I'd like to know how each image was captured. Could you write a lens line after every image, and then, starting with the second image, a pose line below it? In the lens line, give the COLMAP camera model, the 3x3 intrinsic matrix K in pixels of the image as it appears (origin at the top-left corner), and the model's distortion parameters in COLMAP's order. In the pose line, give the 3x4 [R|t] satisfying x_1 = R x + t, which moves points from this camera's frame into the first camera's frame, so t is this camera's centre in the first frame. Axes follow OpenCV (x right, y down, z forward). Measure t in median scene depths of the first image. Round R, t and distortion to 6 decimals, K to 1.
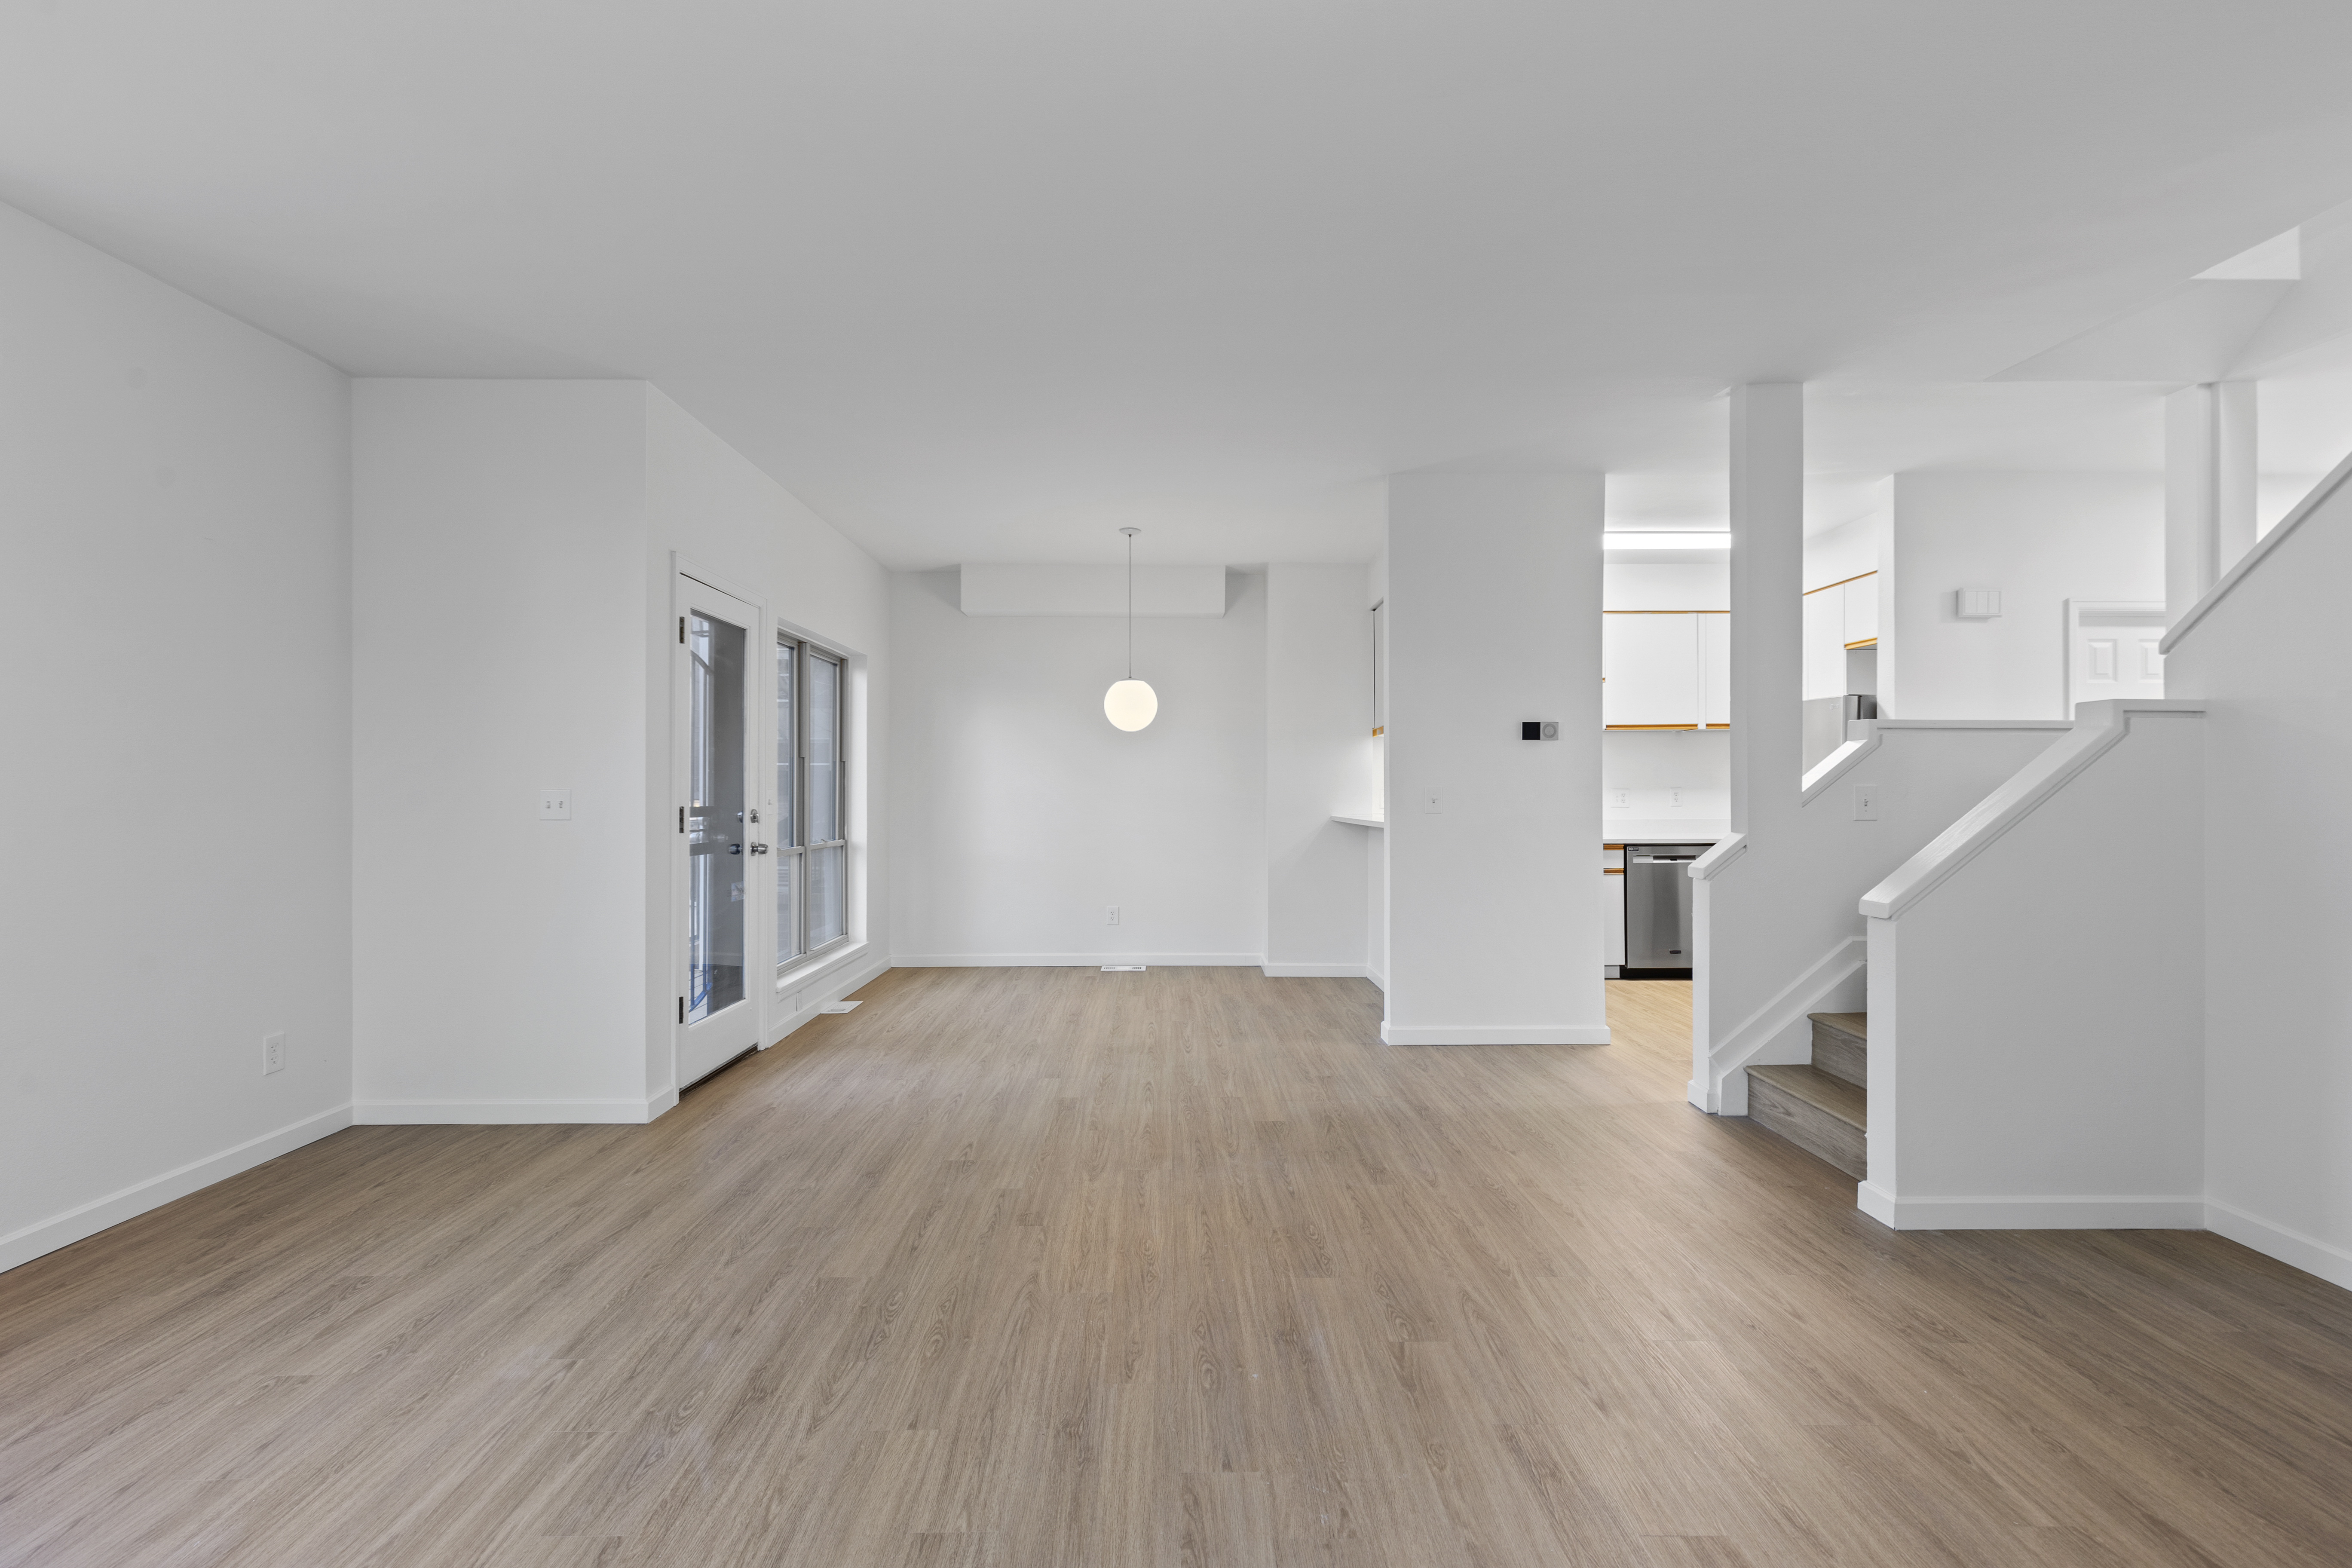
lens RADIAL K [[1064.6, 0, 1180.2], [0, 1064.6, 775.4], [0, 0, 1]] dist [0.004027, 0.000112]
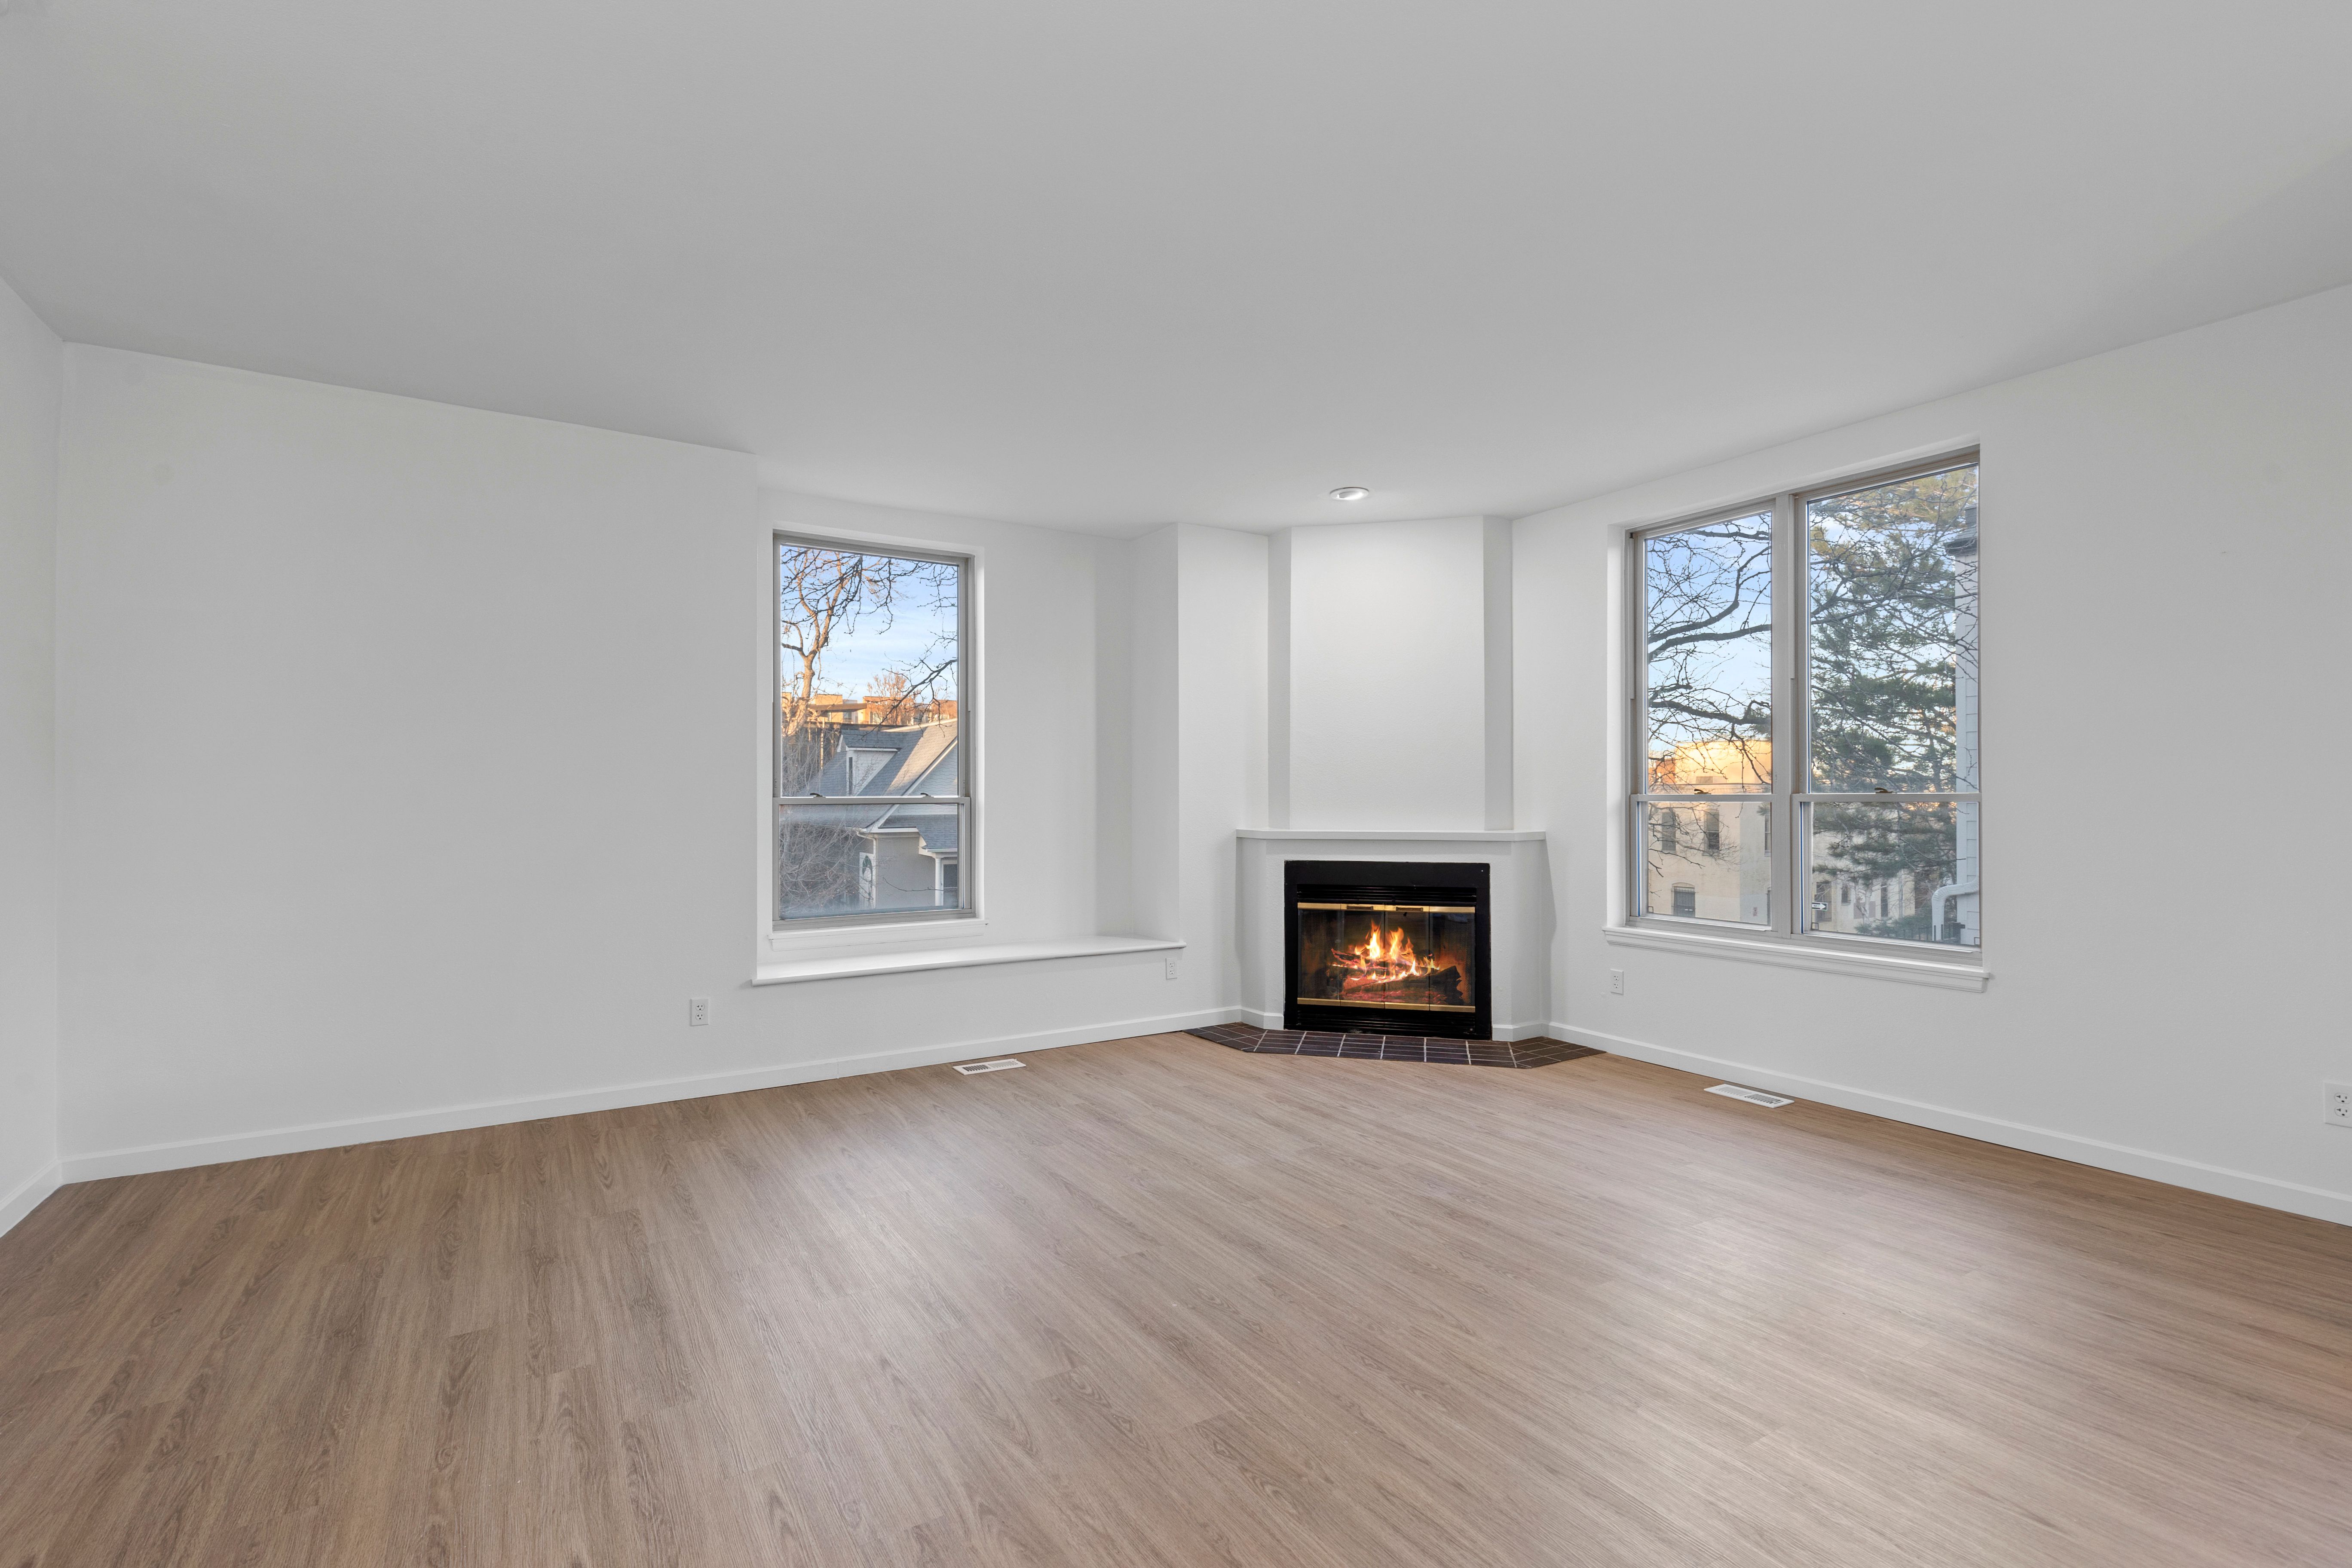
lens RADIAL K [[1069.3, 0, 1173.8], [0, 1069.3, 800.3], [0, 0, 1]] dist [-0.000304, 0.000522]
pose [[-0.857715, 0.002893, -0.514118, 0.291402], [0.005759, 0.999975, -0.003980, 0.006065], [0.514093, -0.006375, -0.857710, 0.870778]]
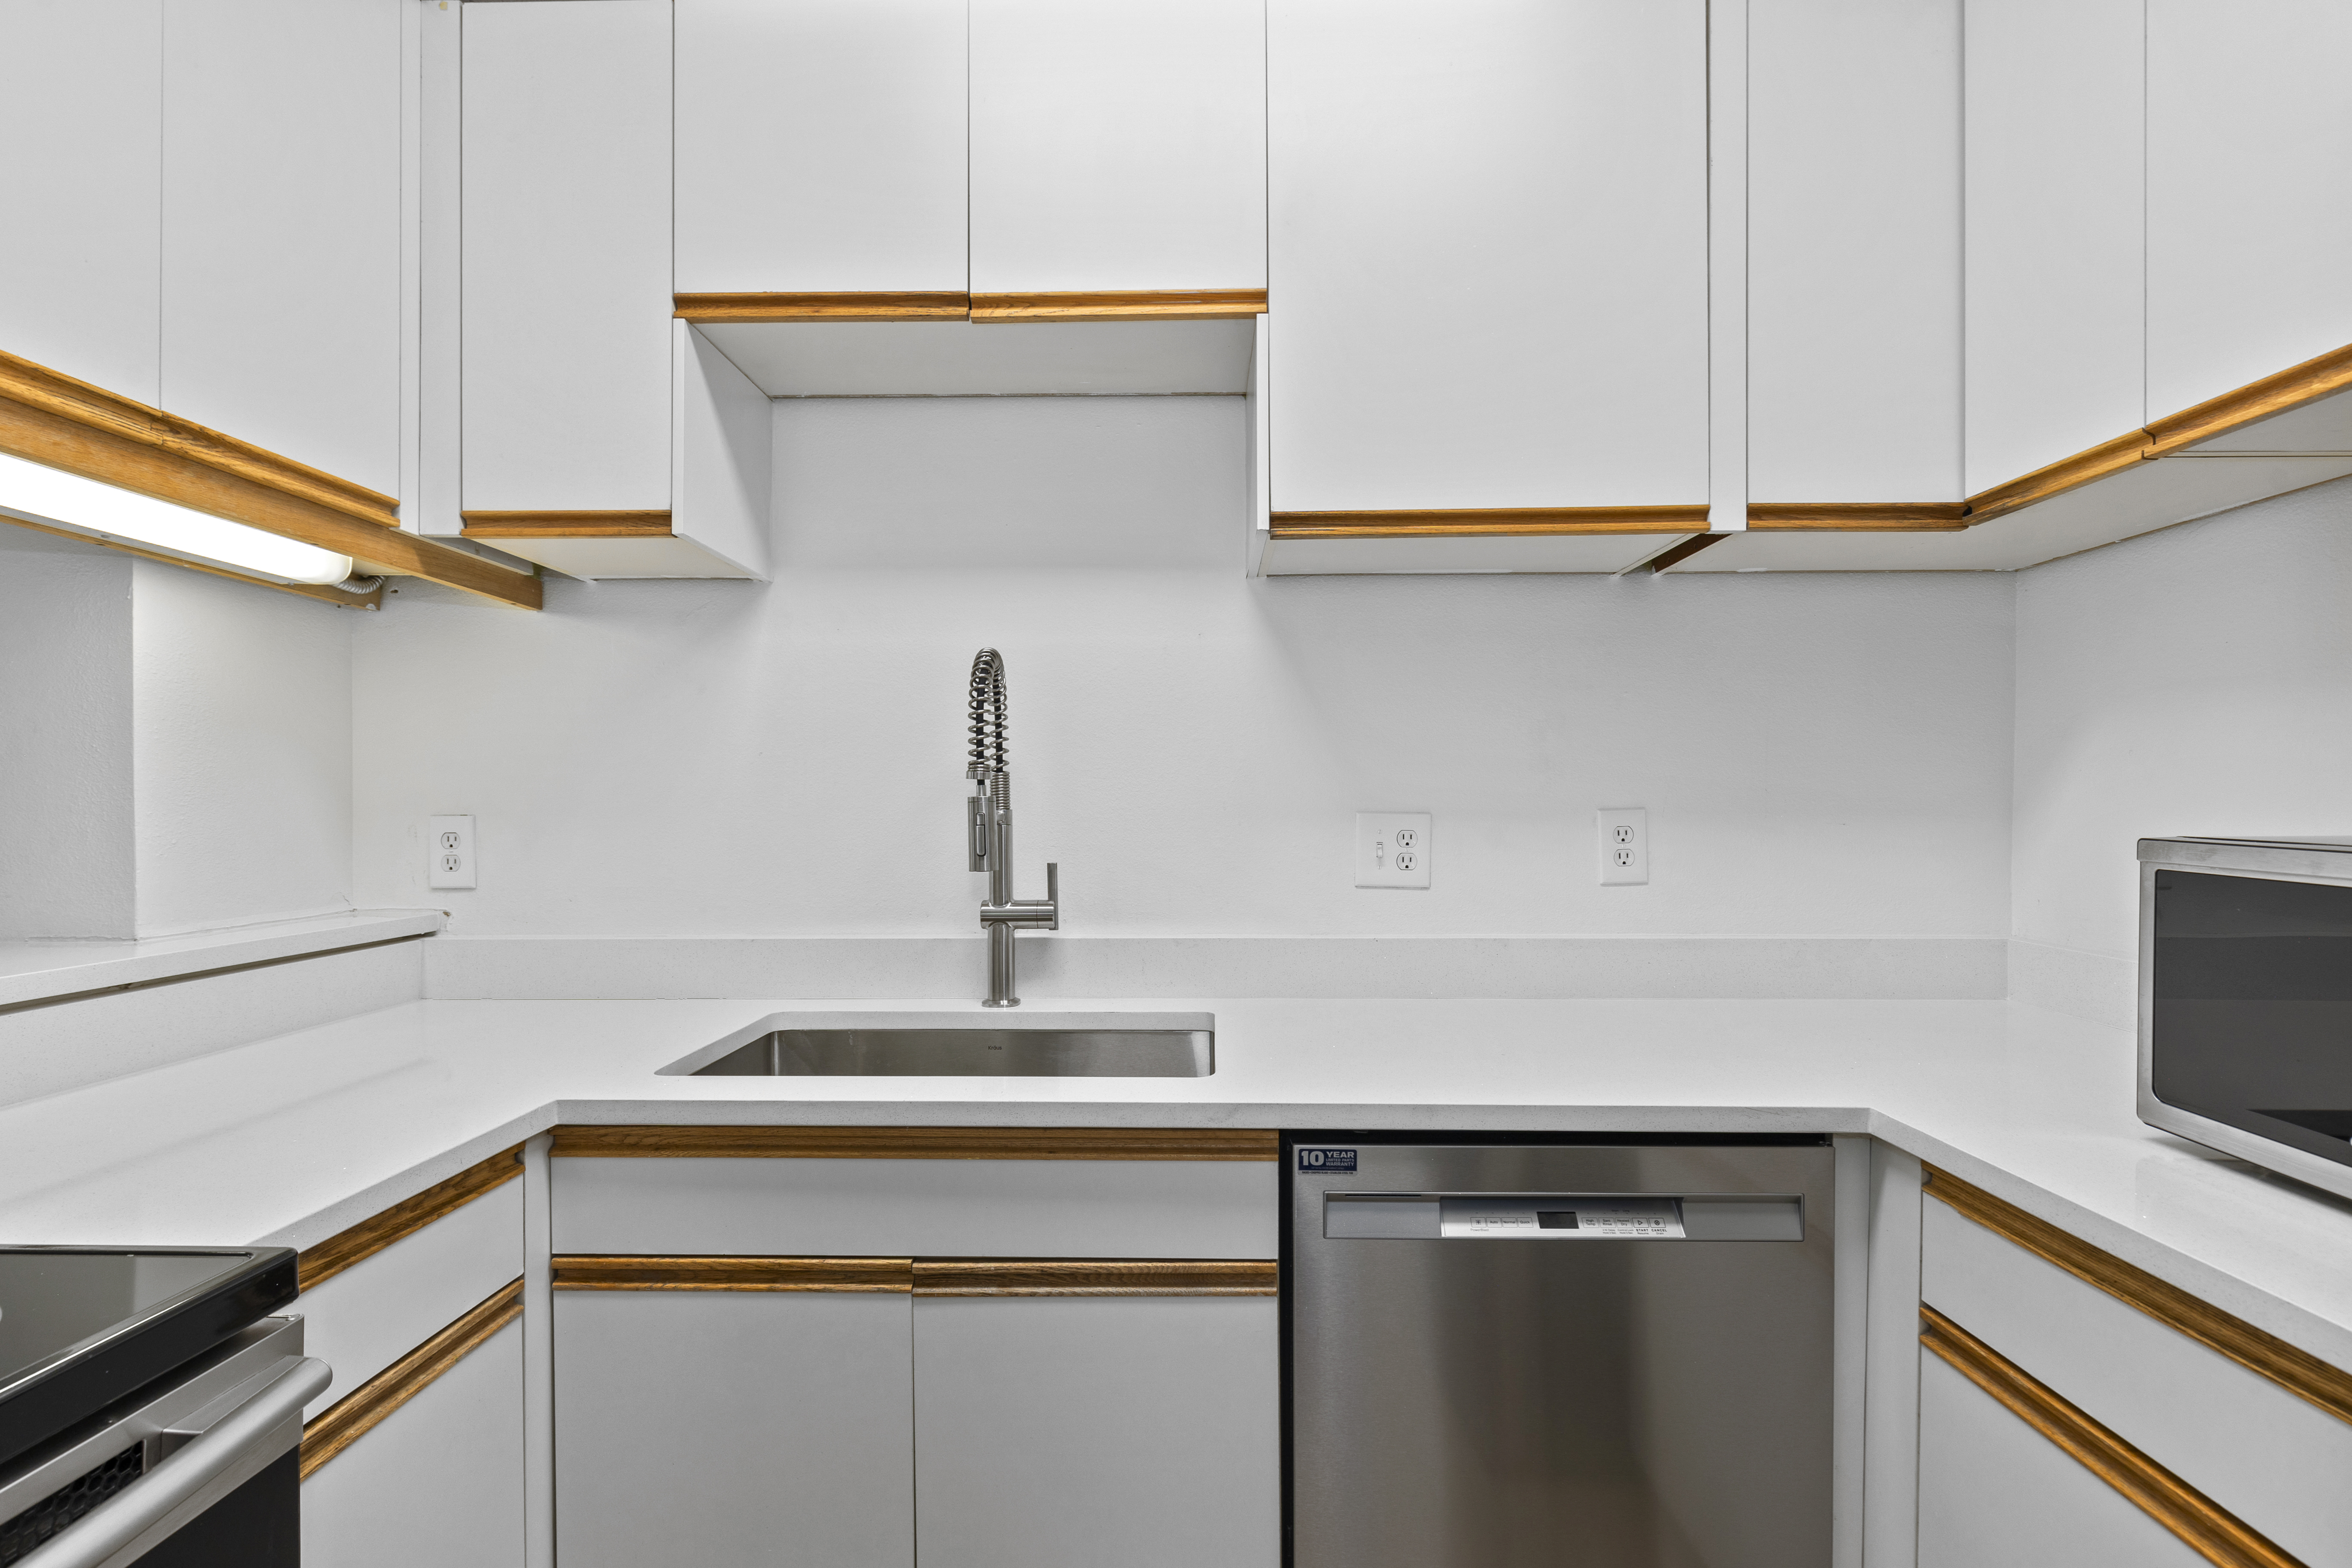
lens RADIAL K [[1067.4, 0, 1172.0], [0, 1067.4, 803.7], [0, 0, 1]] dist [-0.002760, -0.000996]
pose [[0.999502, -0.001054, -0.031542, 0.531753], [0.001566, 0.999867, 0.016209, 0.009303], [0.031521, -0.016250, 0.999371, 1.081498]]
